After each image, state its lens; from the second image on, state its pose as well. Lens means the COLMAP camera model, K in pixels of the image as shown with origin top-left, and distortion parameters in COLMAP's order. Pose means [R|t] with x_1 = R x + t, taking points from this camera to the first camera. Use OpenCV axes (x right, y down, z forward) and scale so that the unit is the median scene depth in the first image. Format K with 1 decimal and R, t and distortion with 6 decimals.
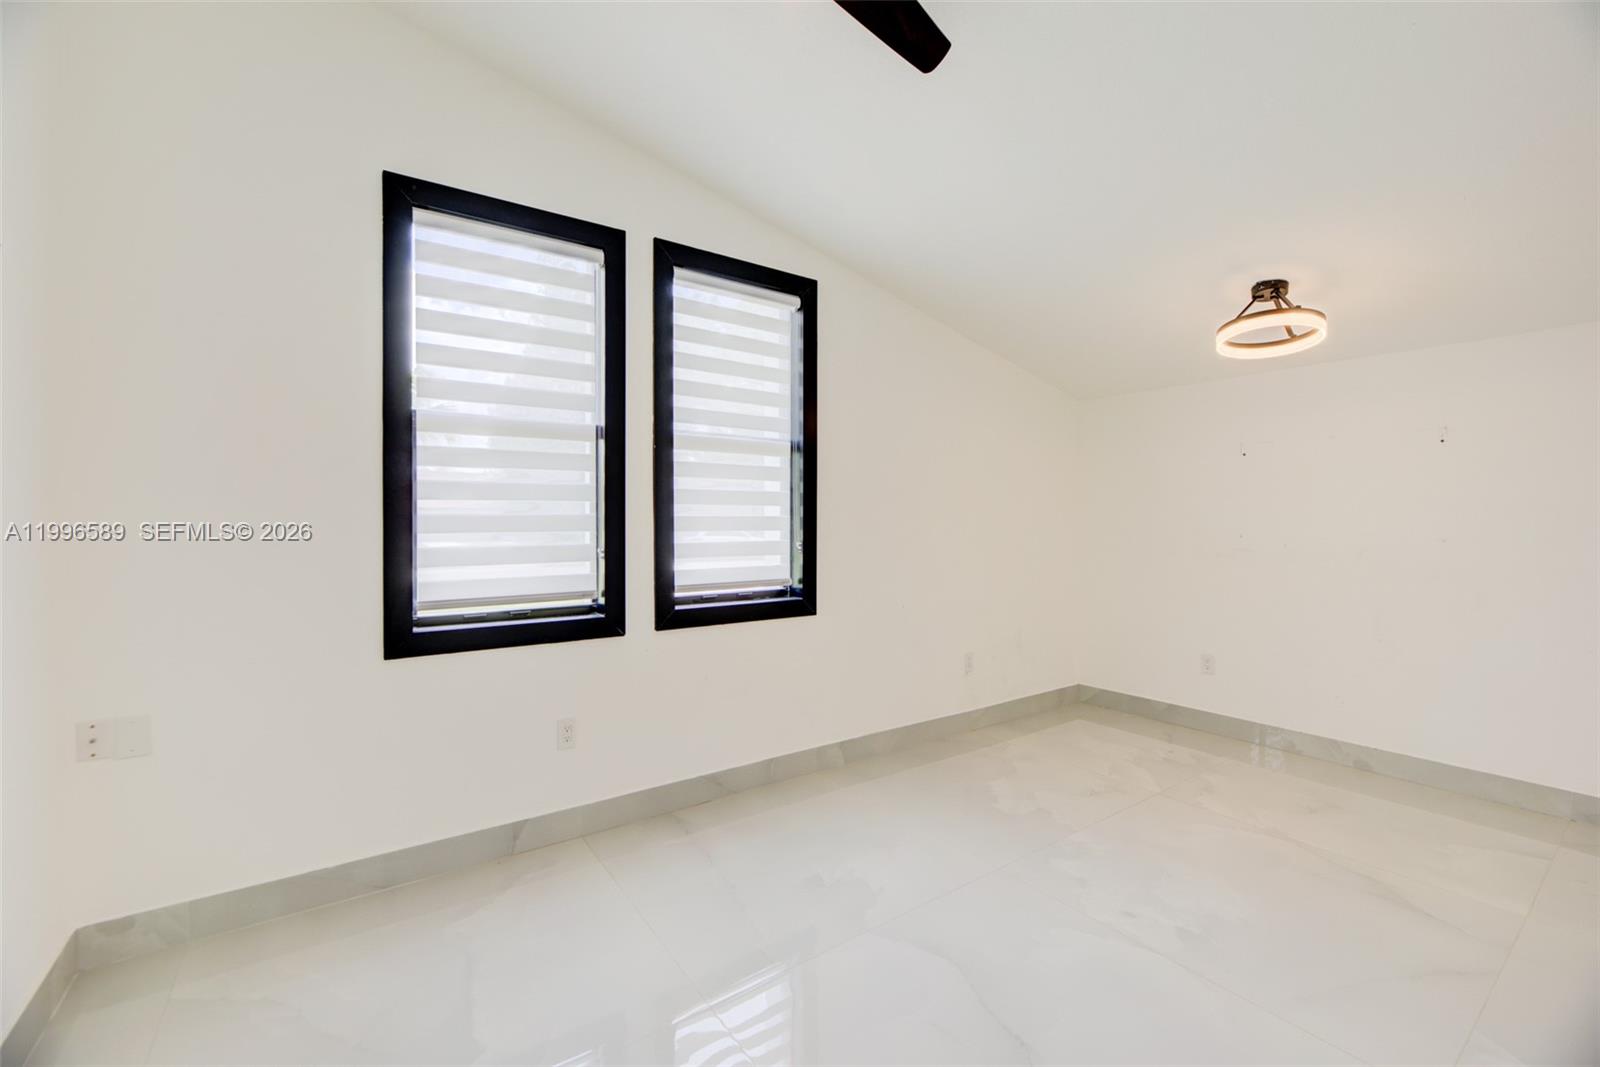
lens RADIAL K [[672.1, 0, 799.4], [0, 672.1, 528.9], [0, 0, 1]] dist [-0.002086, -0.000211]
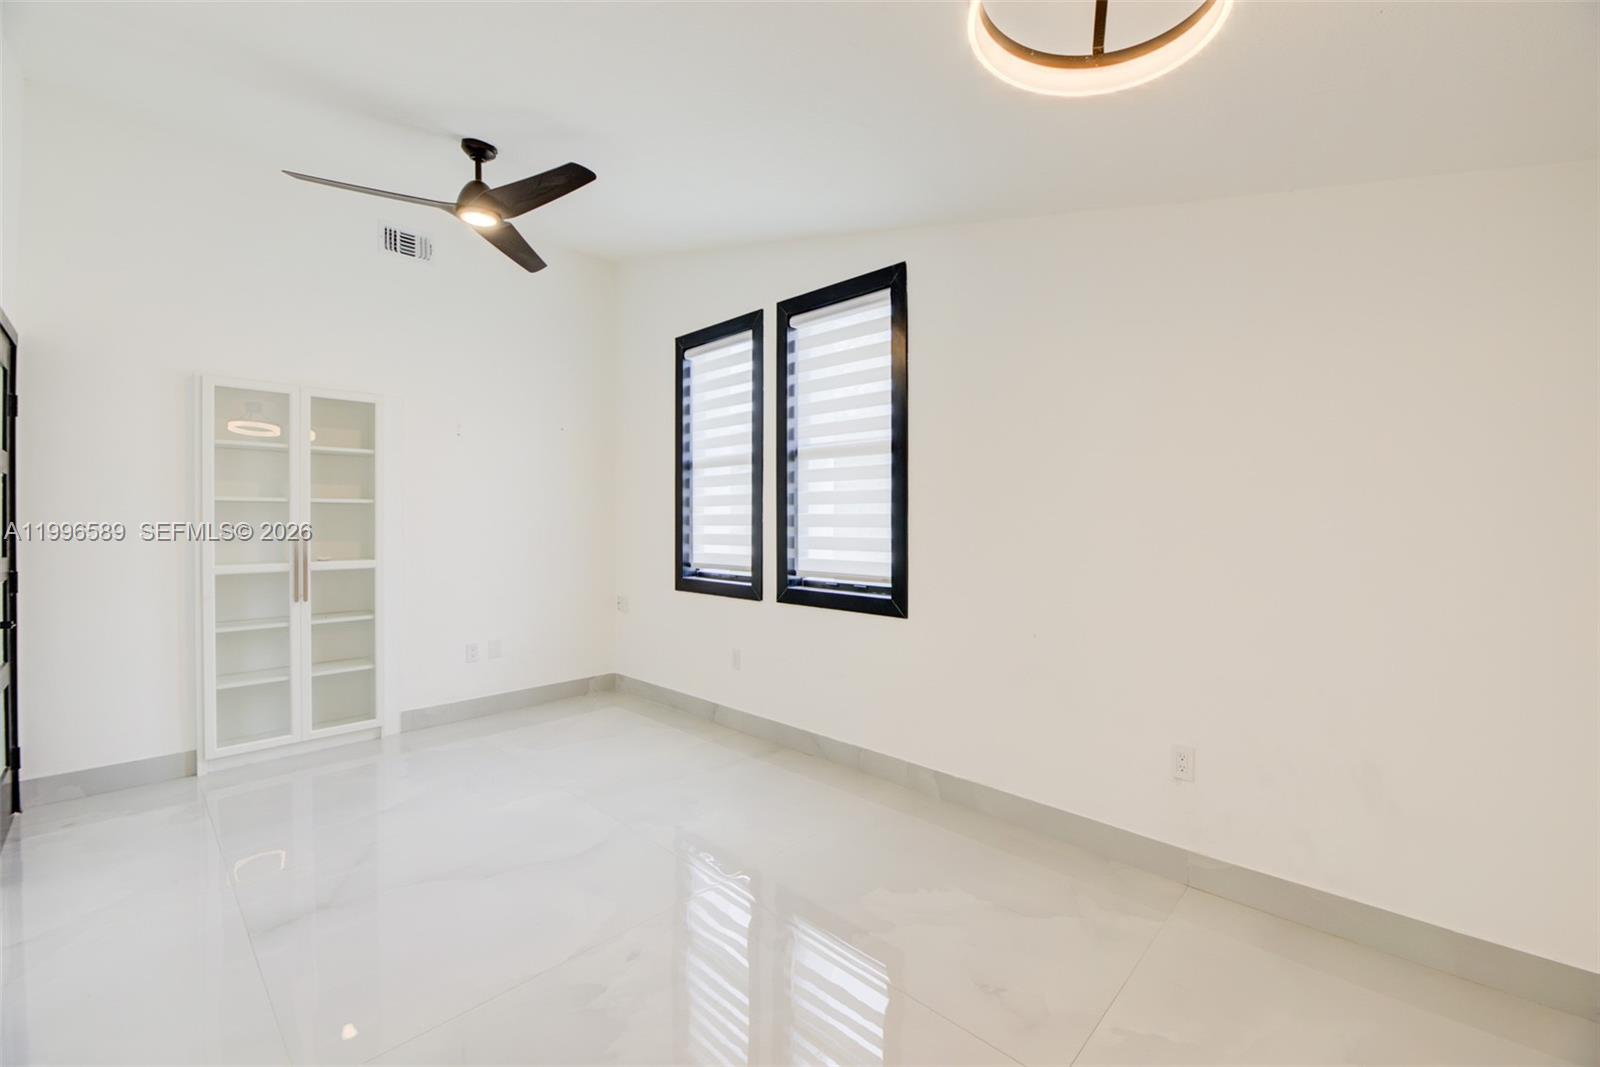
lens RADIAL K [[672.1, 0, 796.9], [0, 672.1, 532.3], [0, 0, 1]] dist [-0.002086, -0.000211]
pose [[0.164610, 0.018466, -0.986186, 1.076109], [-0.015260, 0.999753, 0.016173, -0.007195], [0.986241, 0.012387, 0.164851, 0.813796]]
